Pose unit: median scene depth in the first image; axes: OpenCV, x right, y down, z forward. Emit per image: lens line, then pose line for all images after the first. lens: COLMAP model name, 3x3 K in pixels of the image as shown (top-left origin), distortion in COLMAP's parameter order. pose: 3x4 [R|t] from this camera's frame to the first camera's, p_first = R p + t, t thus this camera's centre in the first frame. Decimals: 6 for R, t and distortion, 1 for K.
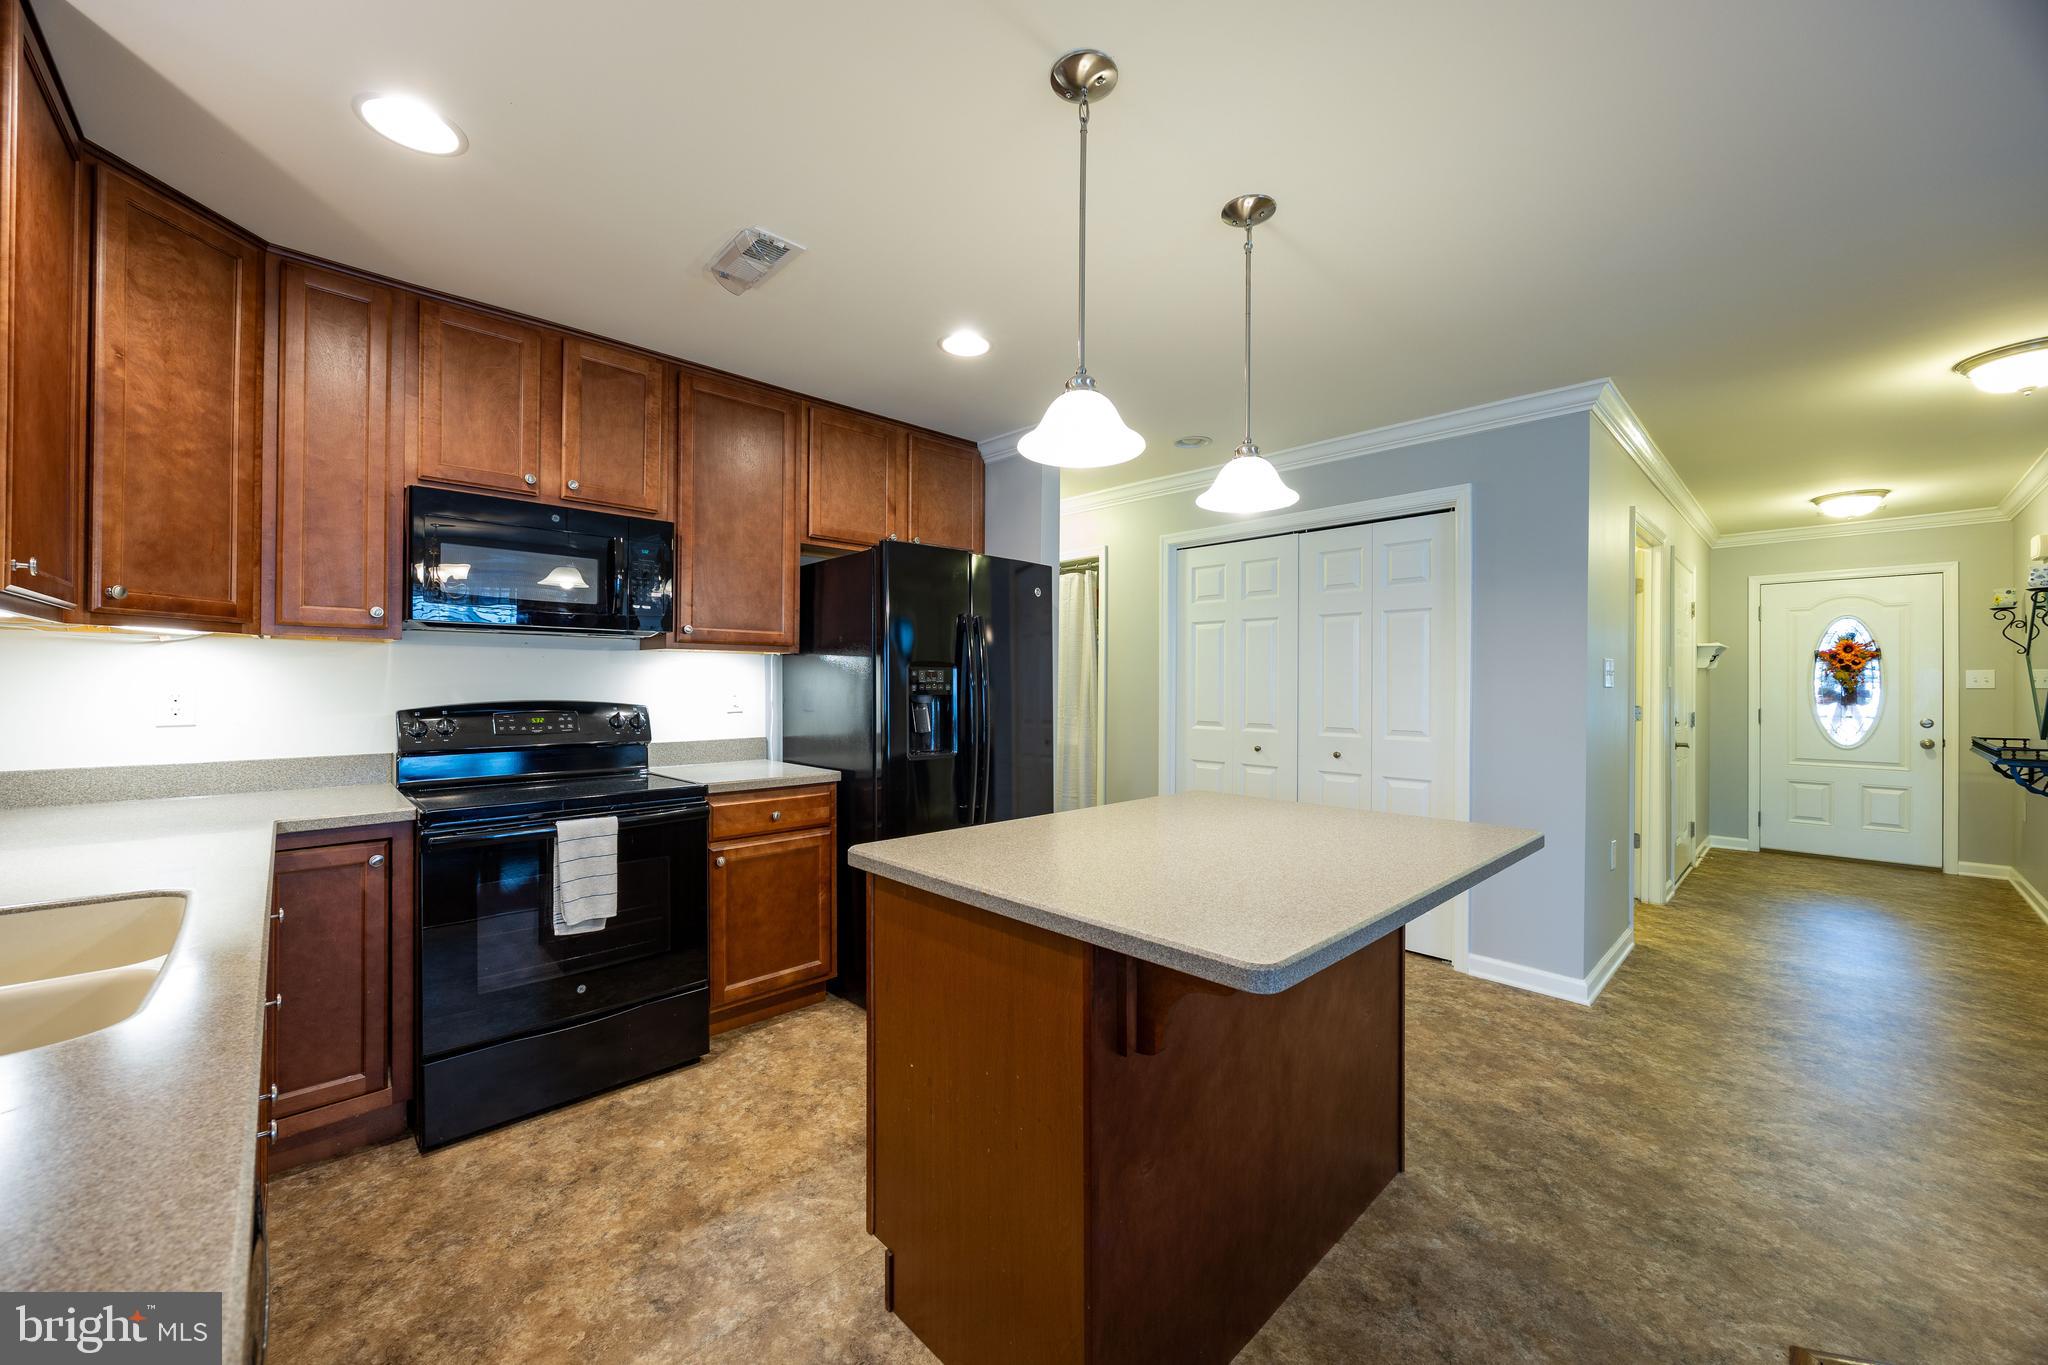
lens RADIAL K [[777.3, 0, 1023.2], [0, 777.3, 682.4], [0, 0, 1]] dist [-0.003399, 0.000310]
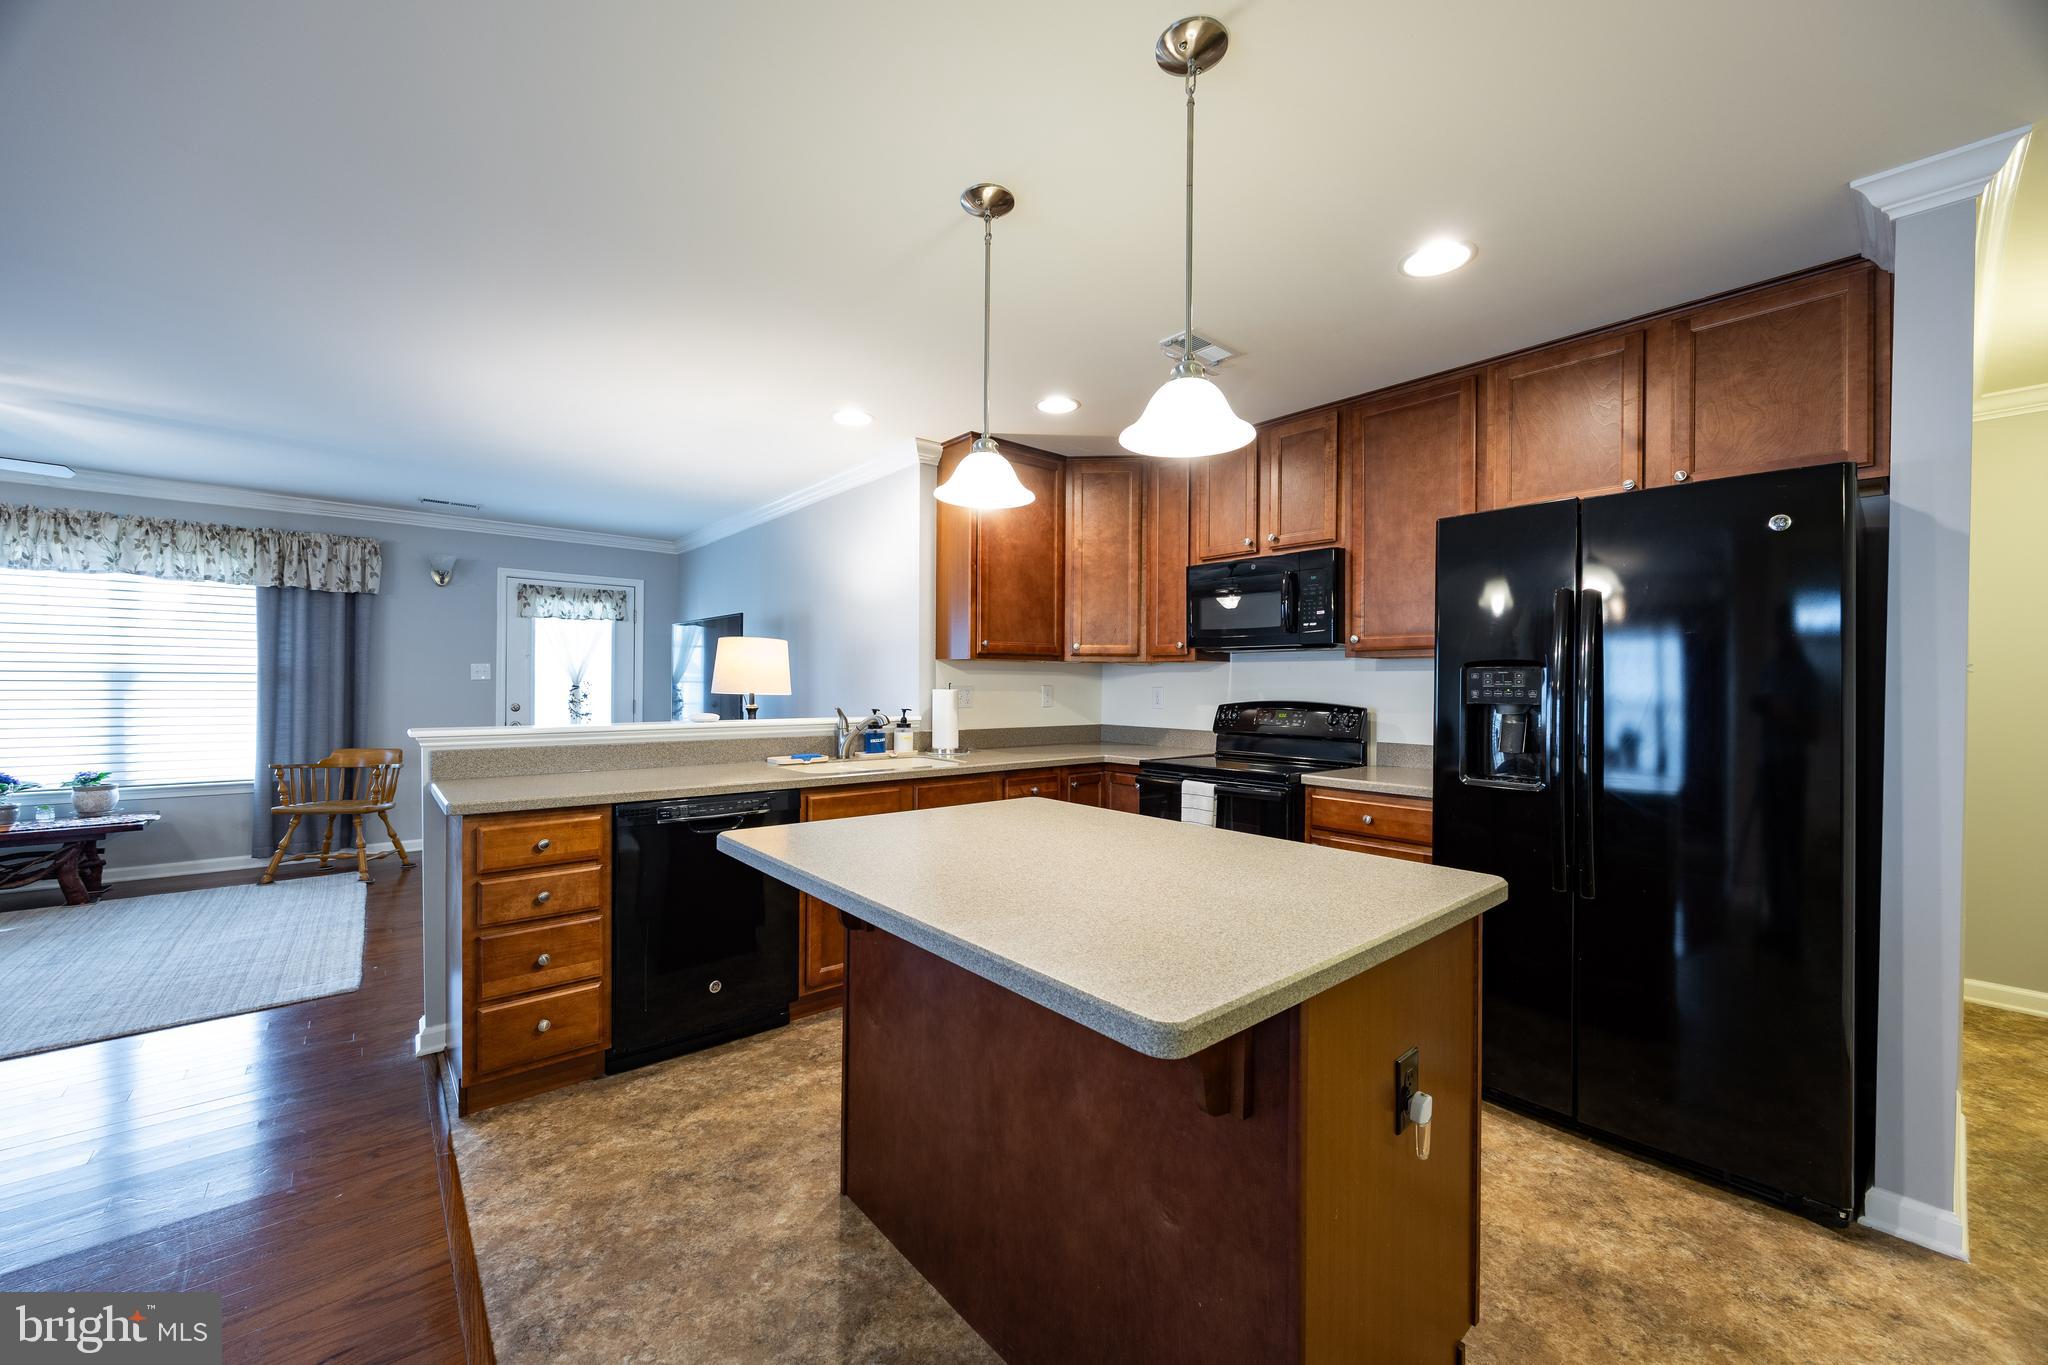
lens RADIAL K [[777.3, 0, 1022.9], [0, 777.3, 682.7], [0, 0, 1]] dist [-0.003399, 0.000310]
pose [[-0.055644, -0.006334, -0.998431, 0.903301], [-0.007251, 0.999956, -0.005940, 0.004338], [0.998424, 0.006909, -0.055688, 0.771747]]
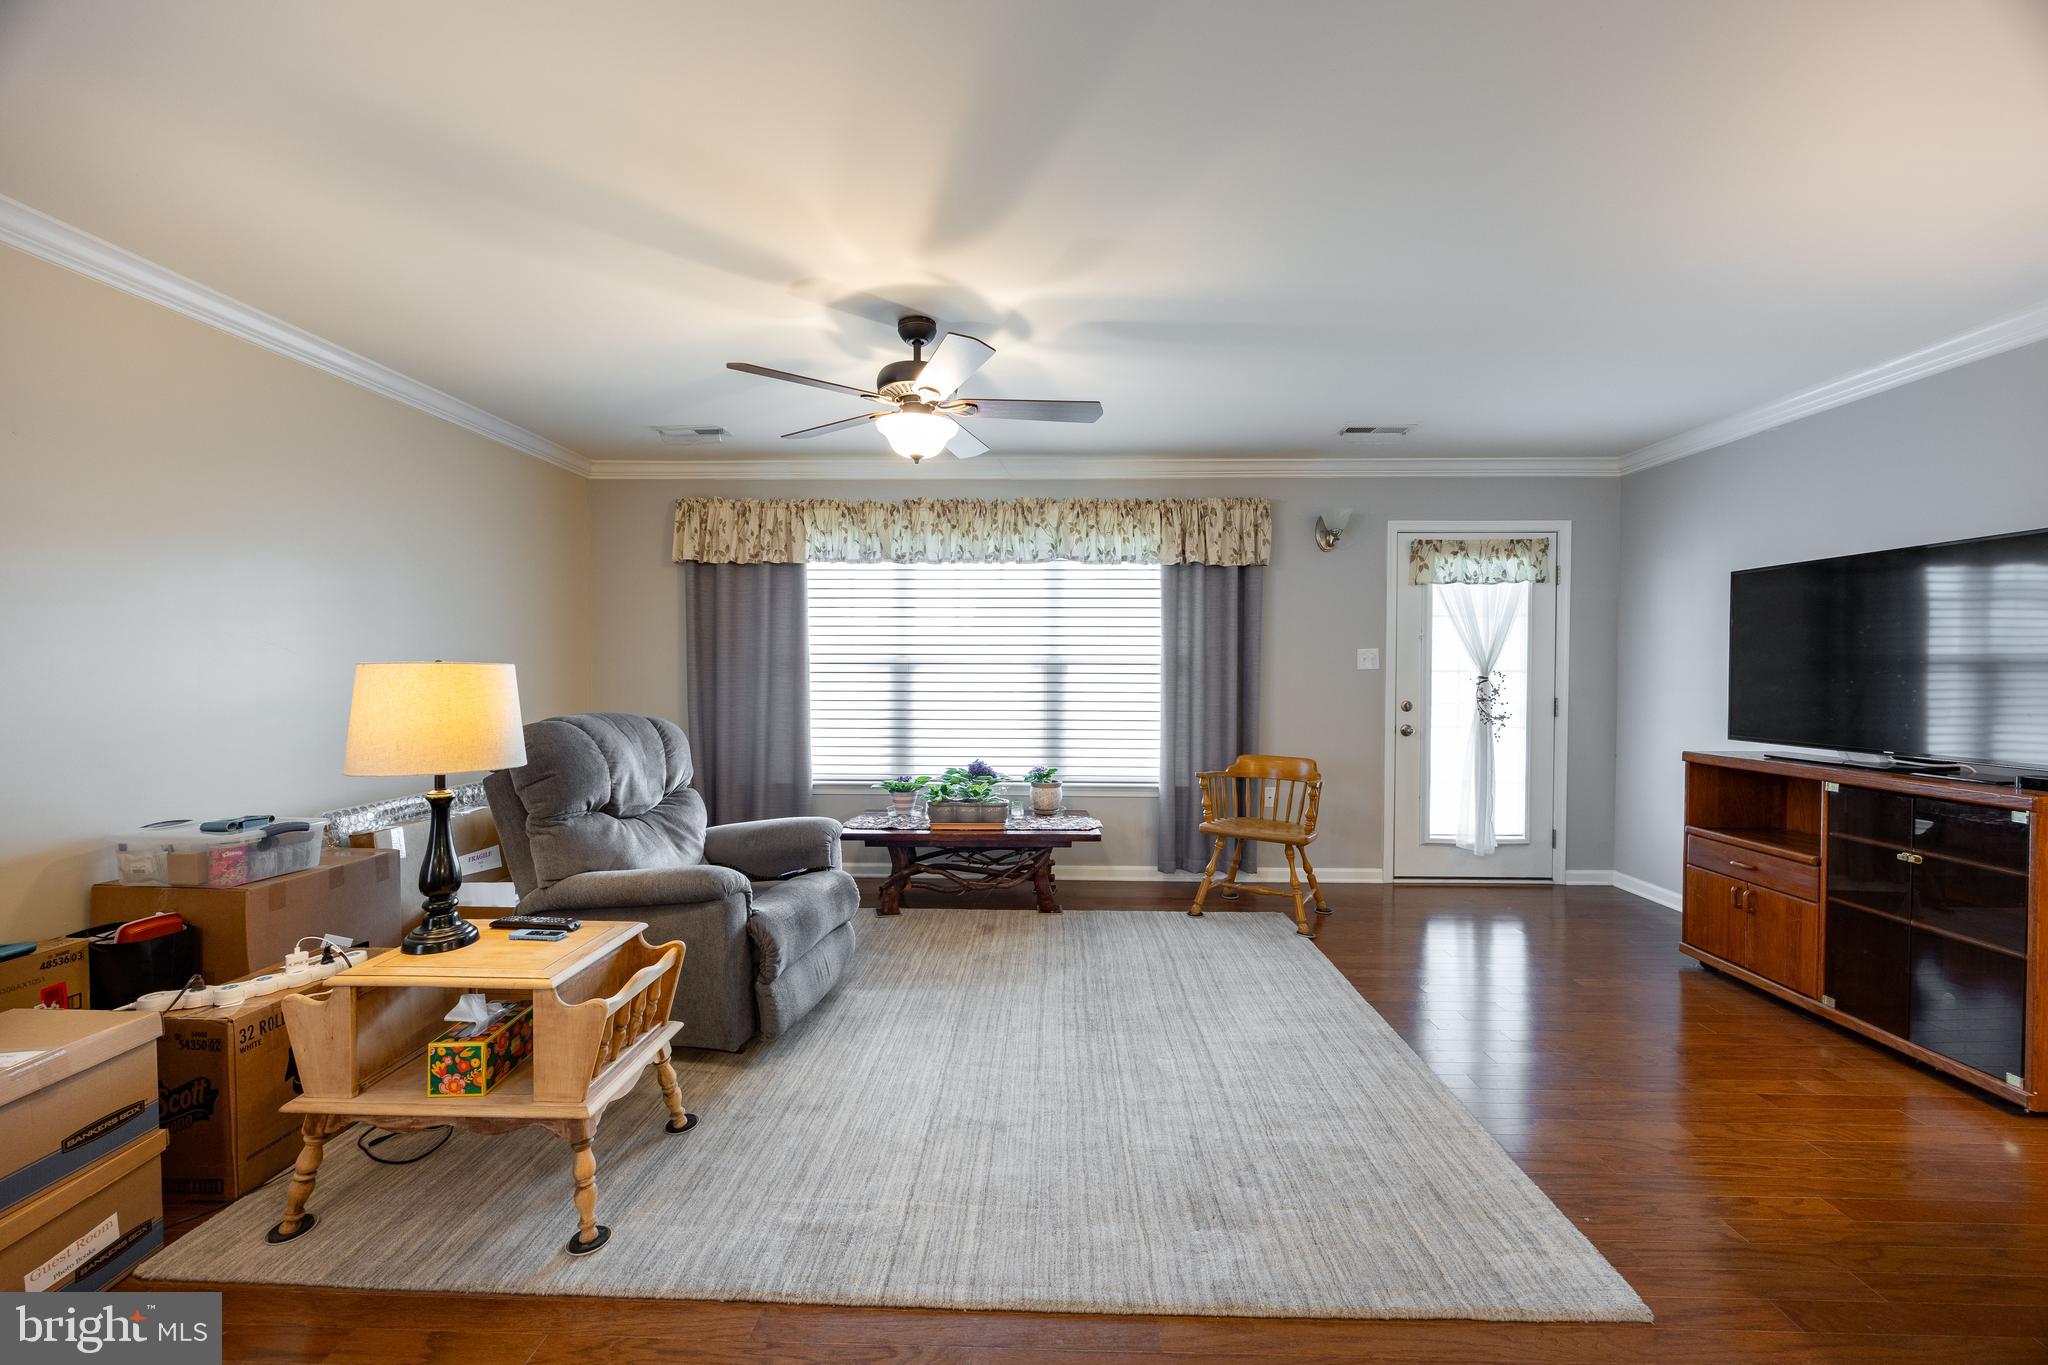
lens RADIAL K [[777.3, 0, 1029.6], [0, 777.3, 683.6], [0, 0, 1]] dist [-0.003399, 0.000310]
pose [[-0.709366, 0.007423, -0.704802, 0.416846], [-0.004176, 0.999883, 0.014733, 0.002469], [0.704828, 0.013394, -0.709251, -0.419970]]
